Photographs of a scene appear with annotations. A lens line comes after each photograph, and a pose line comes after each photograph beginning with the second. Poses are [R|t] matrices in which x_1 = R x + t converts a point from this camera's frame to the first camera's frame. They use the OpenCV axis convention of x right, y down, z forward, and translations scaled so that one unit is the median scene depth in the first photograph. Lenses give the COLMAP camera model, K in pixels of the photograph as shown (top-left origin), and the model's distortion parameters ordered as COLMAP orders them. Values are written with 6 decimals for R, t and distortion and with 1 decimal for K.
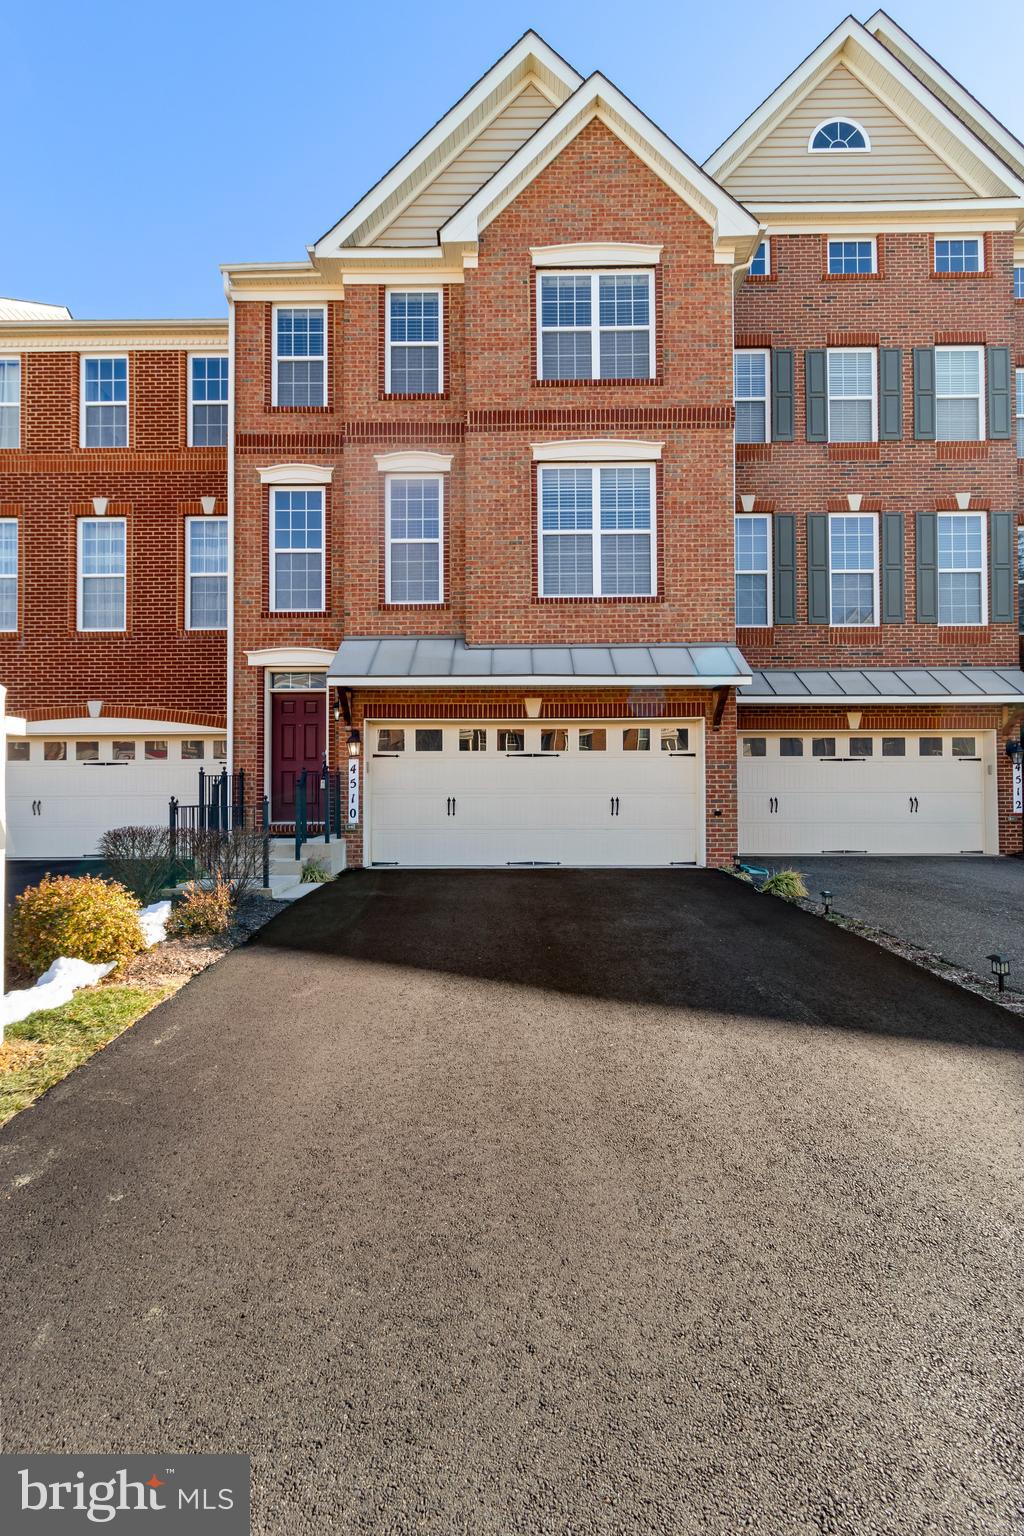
lens RADIAL K [[701.9, 0, 514.3], [0, 701.9, 779.0], [0, 0, 1]] dist [0.000640, 0.000533]
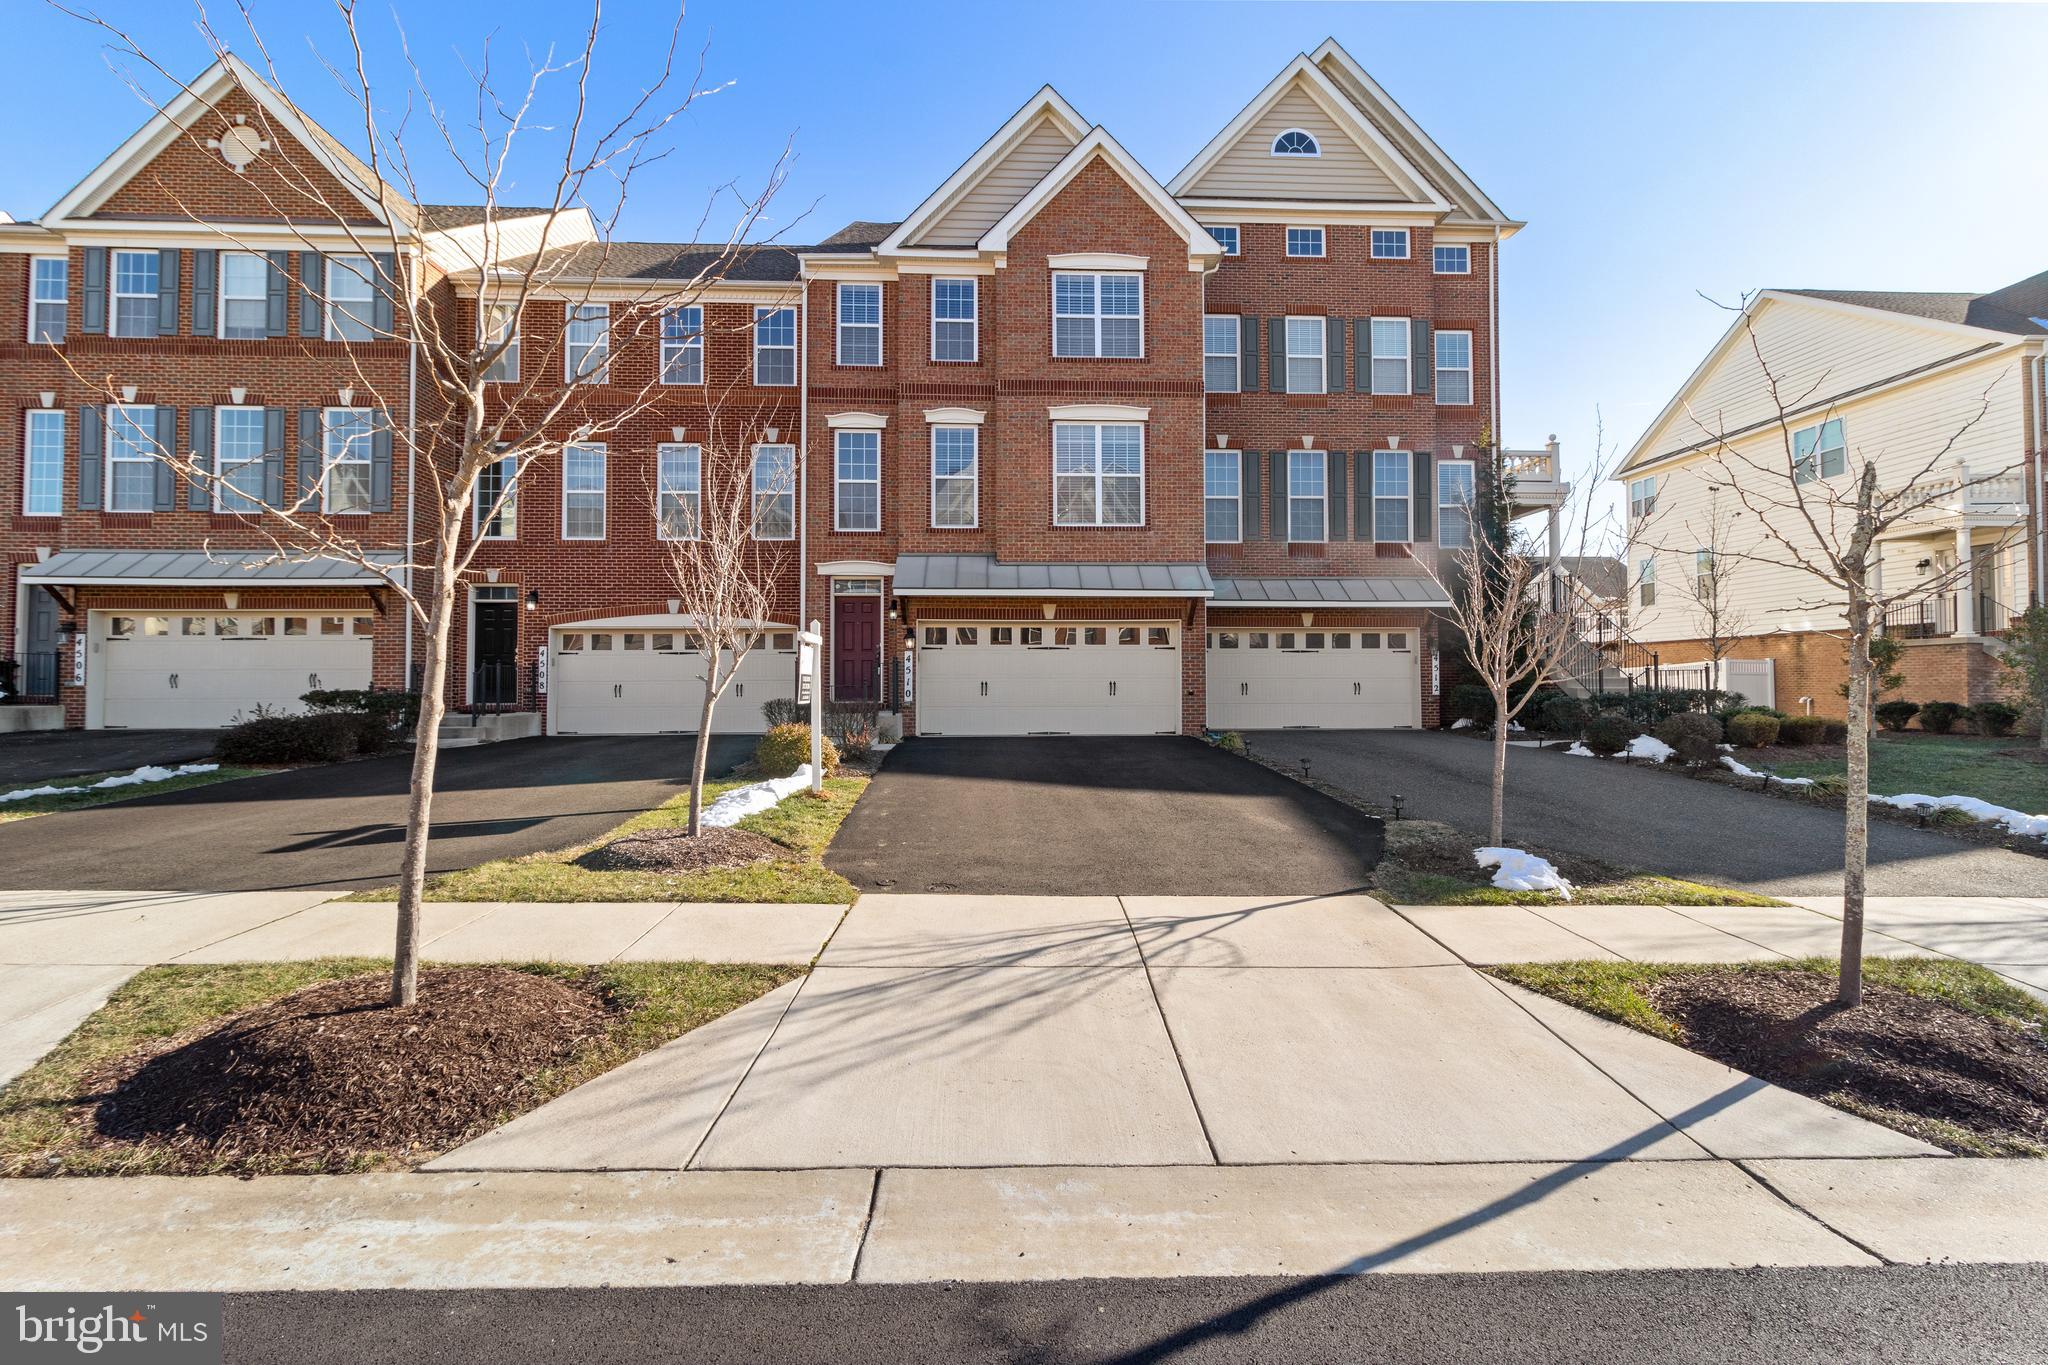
lens RADIAL K [[935.9, 0, 1048.8], [0, 935.9, 661.6], [0, 0, 1]] dist [0.000640, 0.000533]
pose [[0.998192, 0.001739, 0.060086, -0.075268], [-0.001283, 0.999970, -0.007617, 0.003552], [-0.060097, 0.007526, 0.998164, -0.694331]]
